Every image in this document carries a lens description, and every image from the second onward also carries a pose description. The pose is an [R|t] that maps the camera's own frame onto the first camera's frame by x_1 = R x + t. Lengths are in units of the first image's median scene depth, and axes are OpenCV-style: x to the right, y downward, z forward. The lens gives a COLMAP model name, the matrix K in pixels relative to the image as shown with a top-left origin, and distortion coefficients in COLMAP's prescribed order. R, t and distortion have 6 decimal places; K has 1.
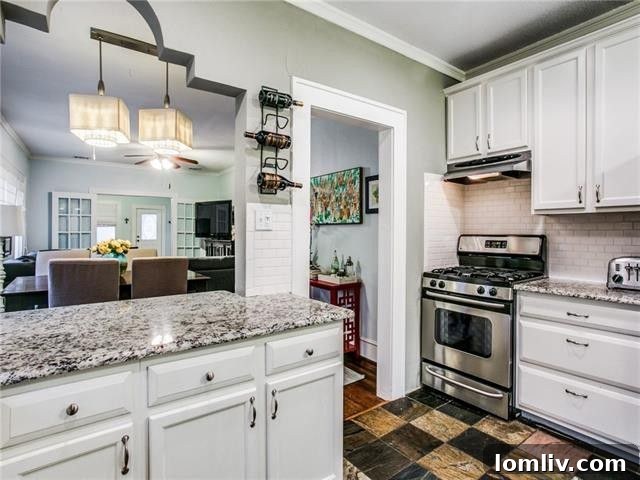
lens RADIAL K [[341.3, 0, 320.0], [0, 341.3, 240.0], [0, 0, 1]] dist [-0.055973, 0.025805]
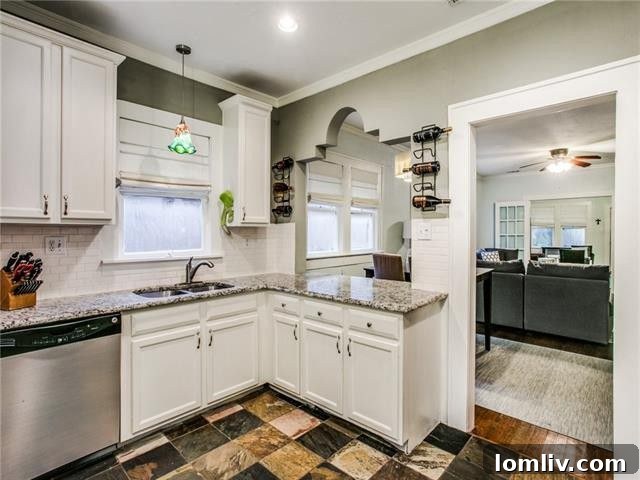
lens RADIAL K [[328.8, 0, 319.1], [0, 328.8, 235.9], [0, 0, 1]] dist [-0.001440, 0.000905]
pose [[0.185117, 0.009385, -0.982672, 0.936944], [-0.020265, 0.999778, 0.005730, -0.039874], [0.982508, 0.018853, 0.185266, 0.368448]]
